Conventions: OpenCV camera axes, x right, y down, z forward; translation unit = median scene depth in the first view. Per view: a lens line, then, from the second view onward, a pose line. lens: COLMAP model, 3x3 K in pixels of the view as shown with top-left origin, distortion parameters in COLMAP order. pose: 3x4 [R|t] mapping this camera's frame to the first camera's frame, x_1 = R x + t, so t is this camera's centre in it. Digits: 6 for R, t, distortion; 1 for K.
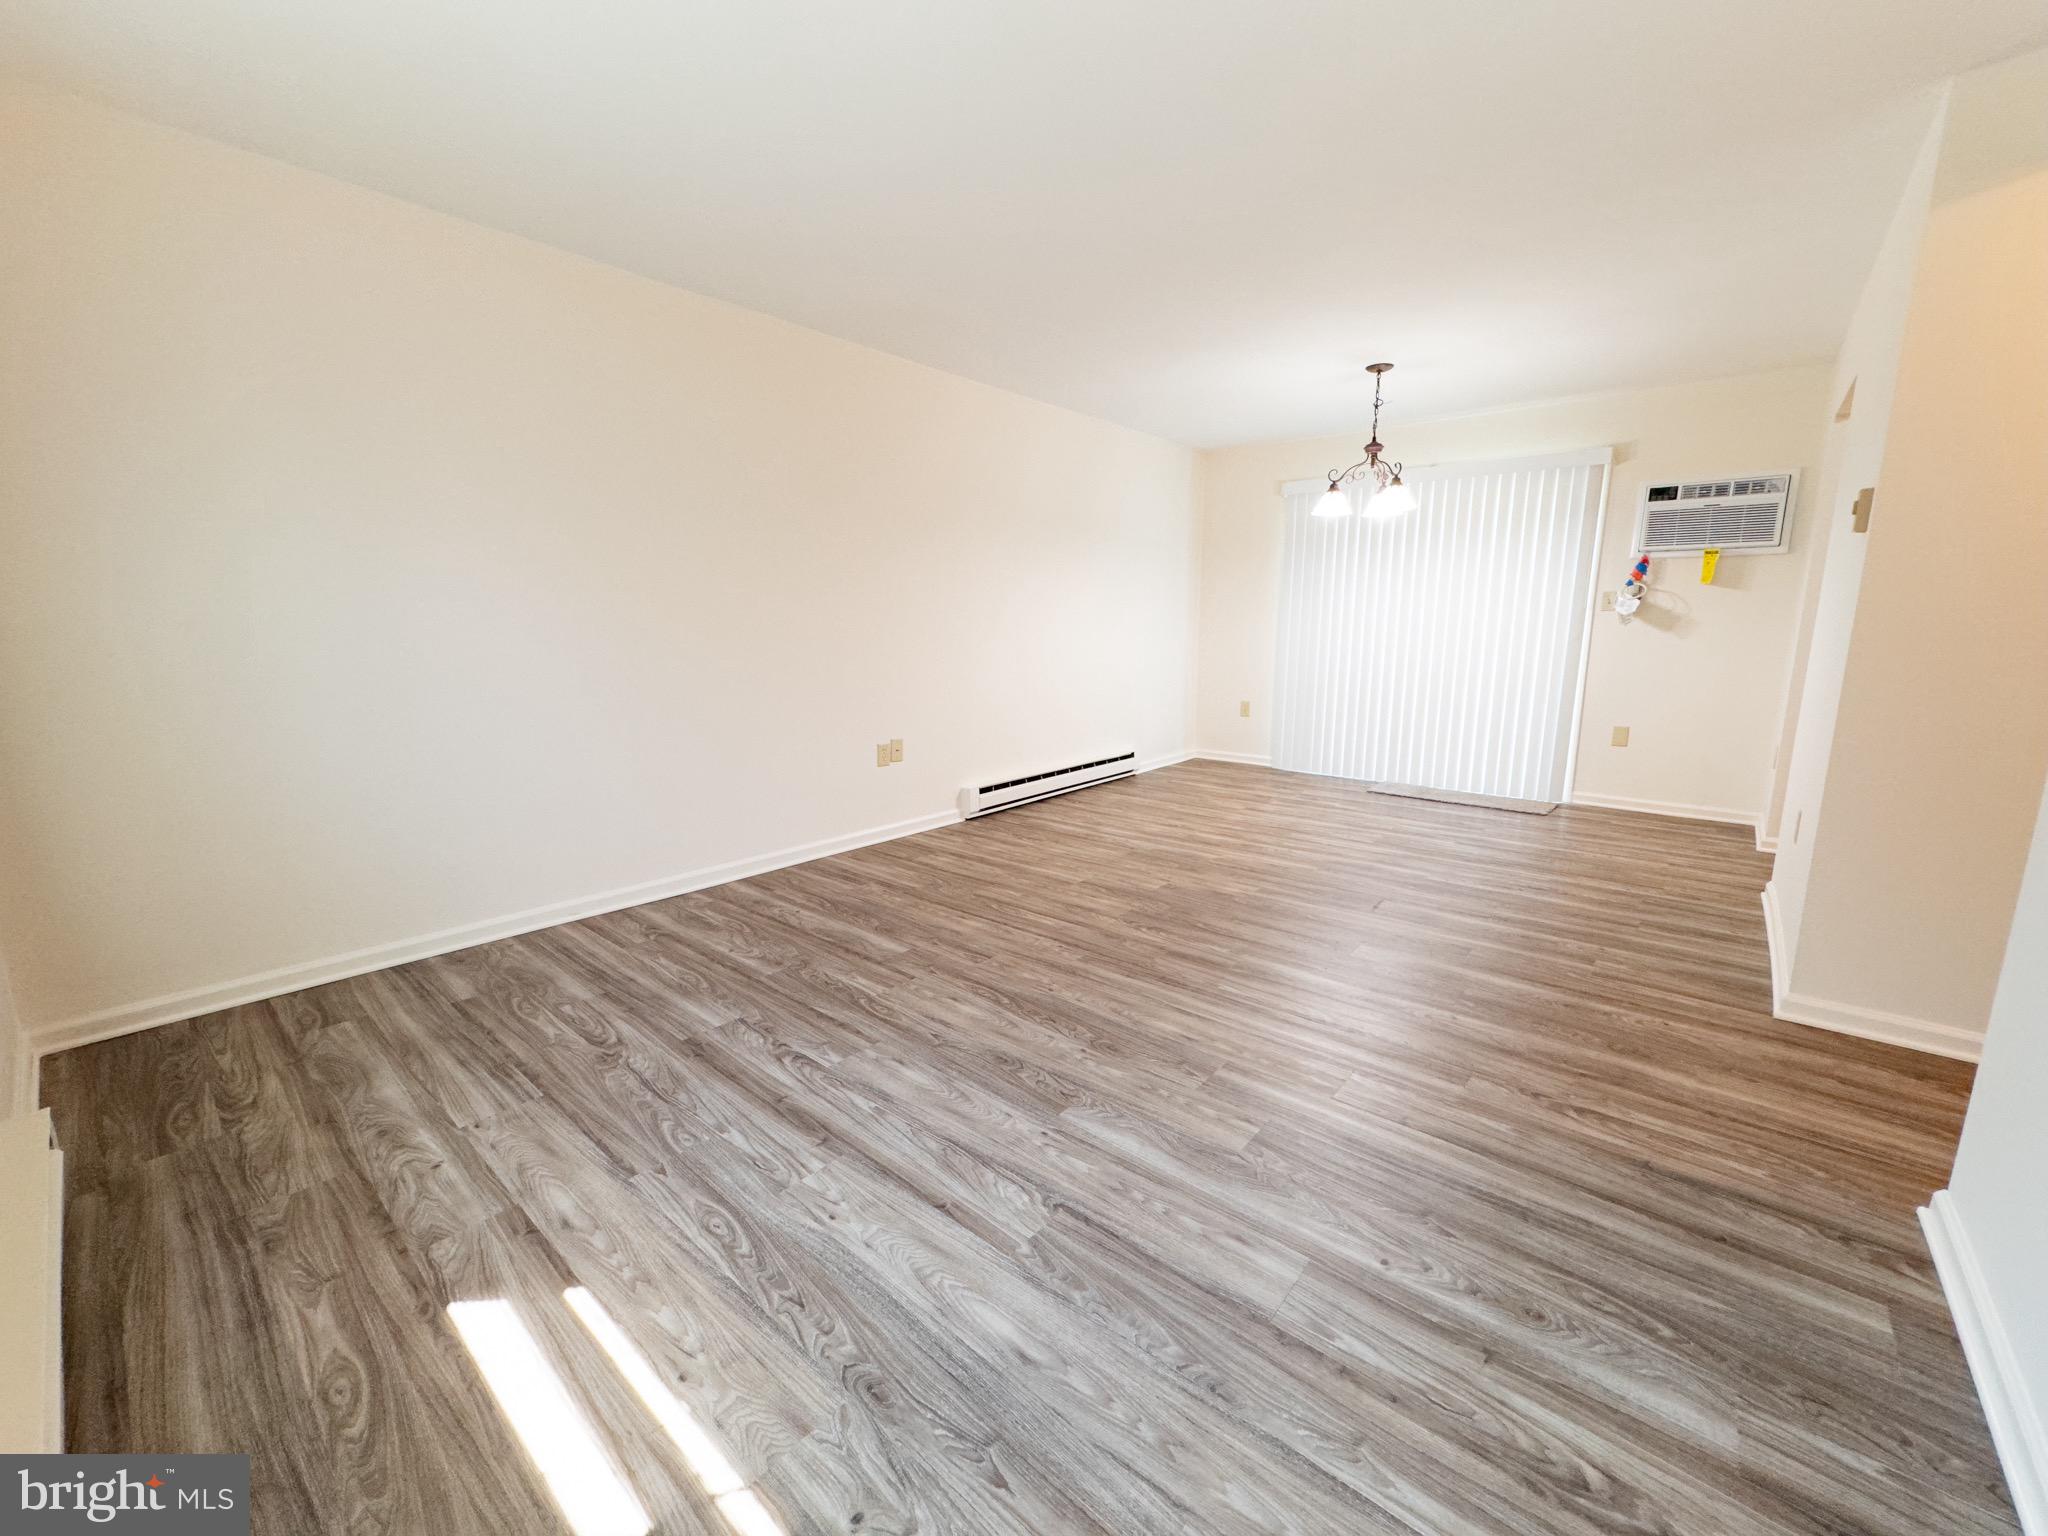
lens RADIAL K [[815.6, 0, 1023.8], [0, 815.6, 766.9], [0, 0, 1]] dist [-0.001983, -0.000223]
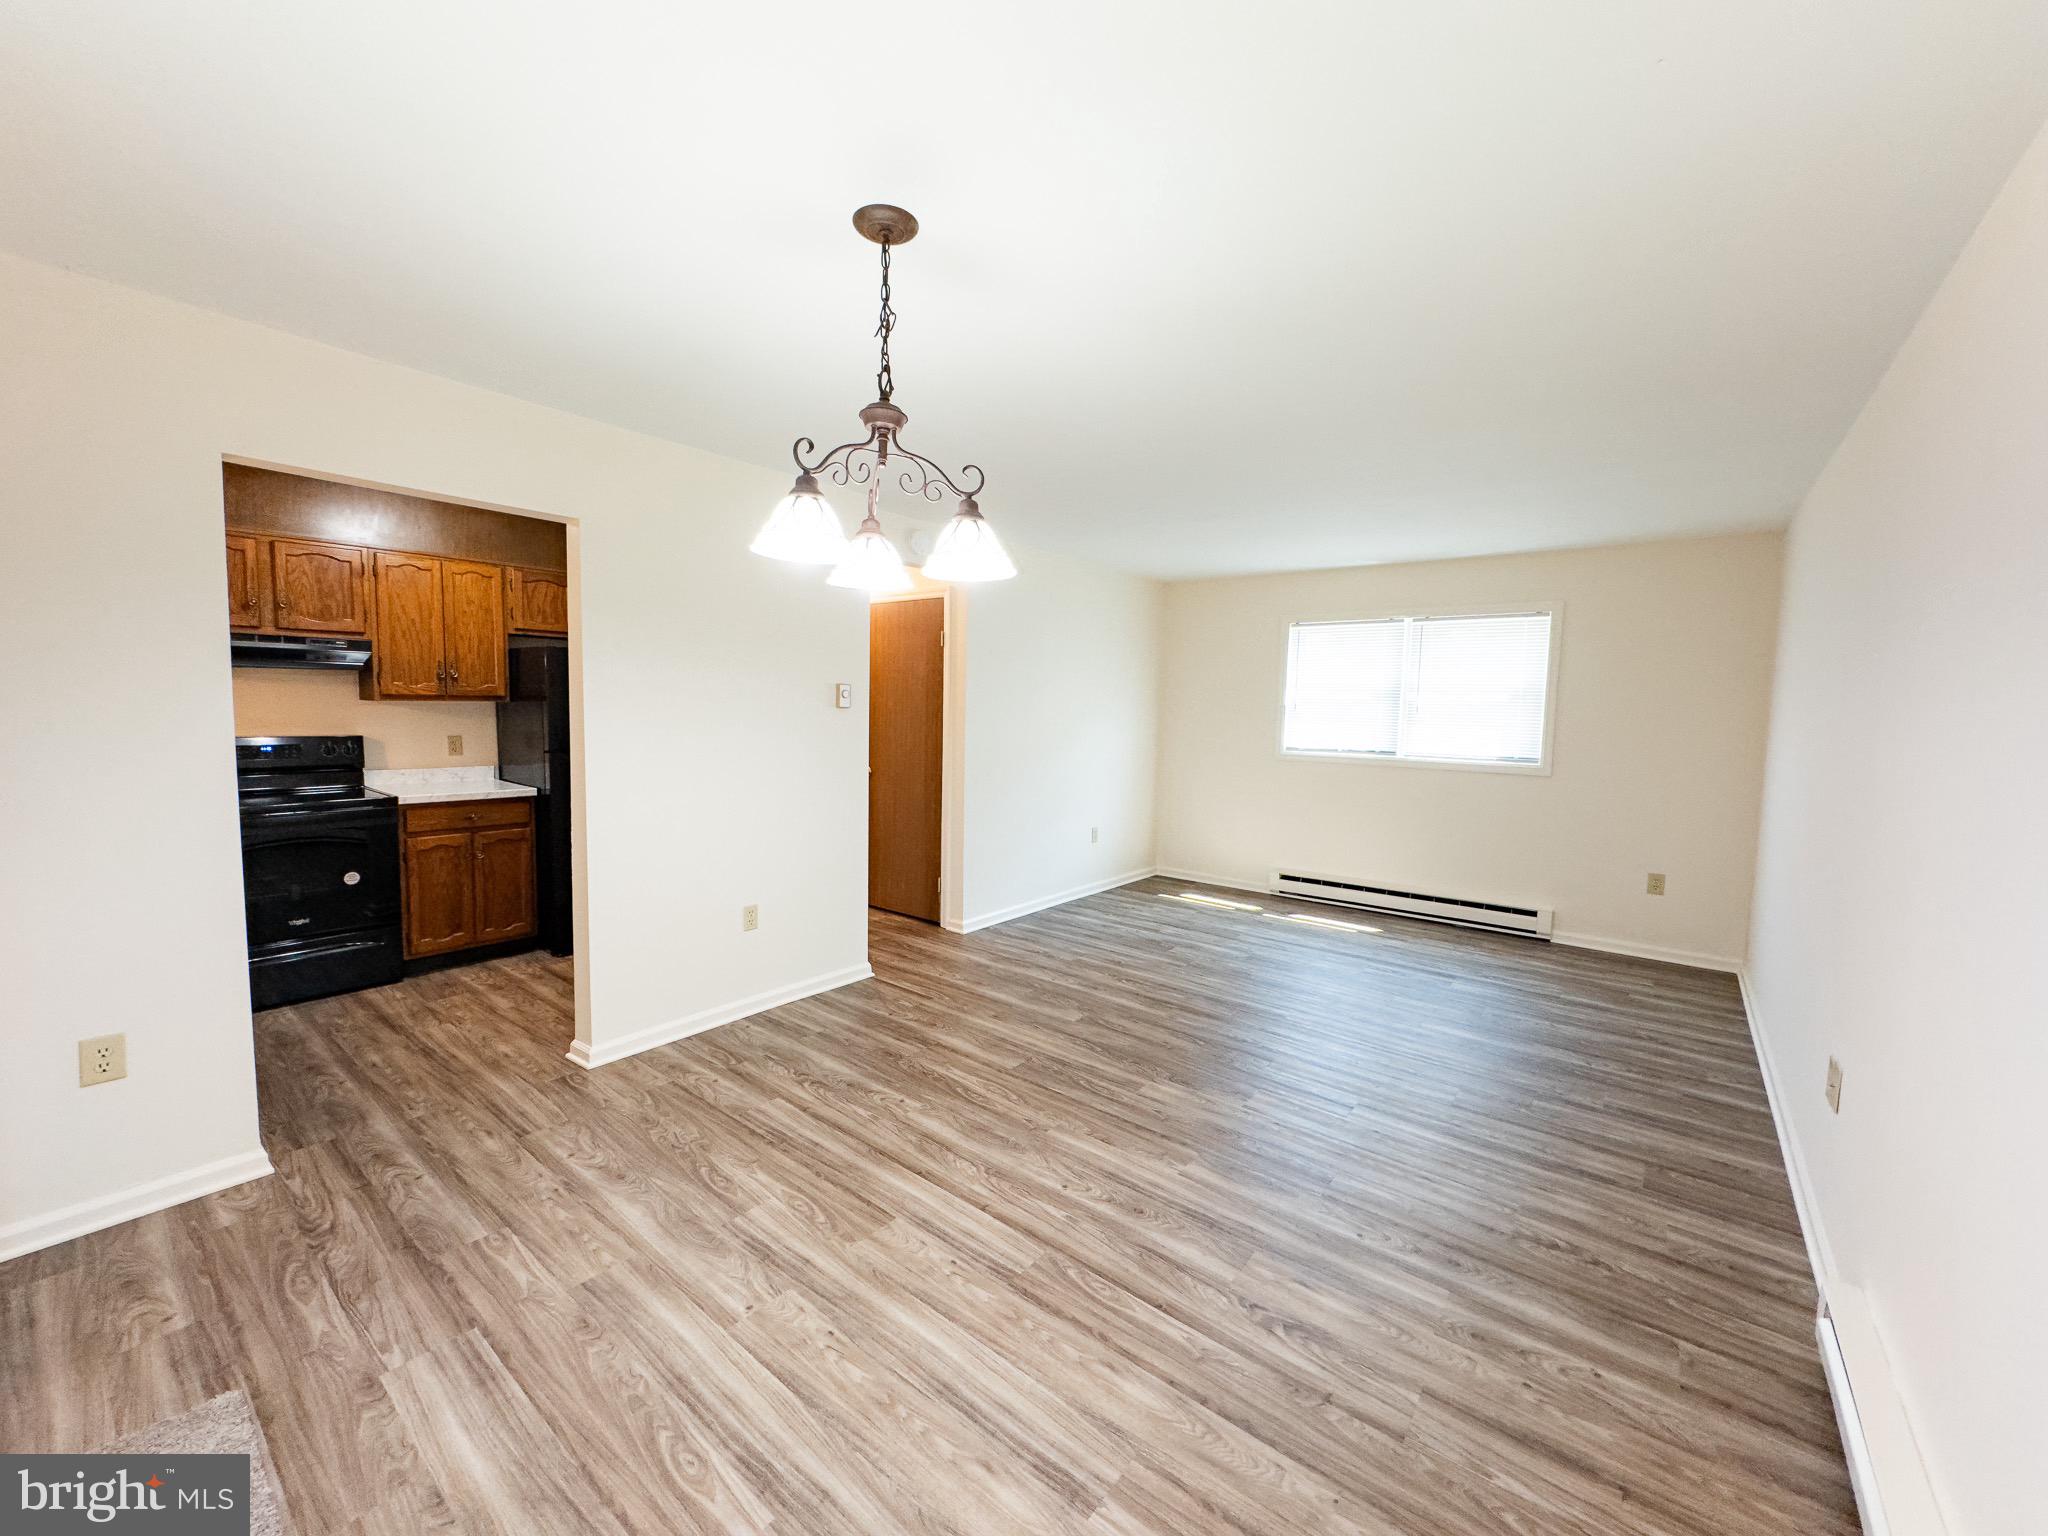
lens RADIAL K [[815.6, 0, 1022.3], [0, 815.6, 767.3], [0, 0, 1]] dist [-0.001983, -0.000223]
pose [[-0.999131, -0.022710, -0.034949, 0.612522], [-0.030835, 0.966924, 0.253193, -0.536698], [0.028043, 0.254050, -0.966784, 2.376265]]
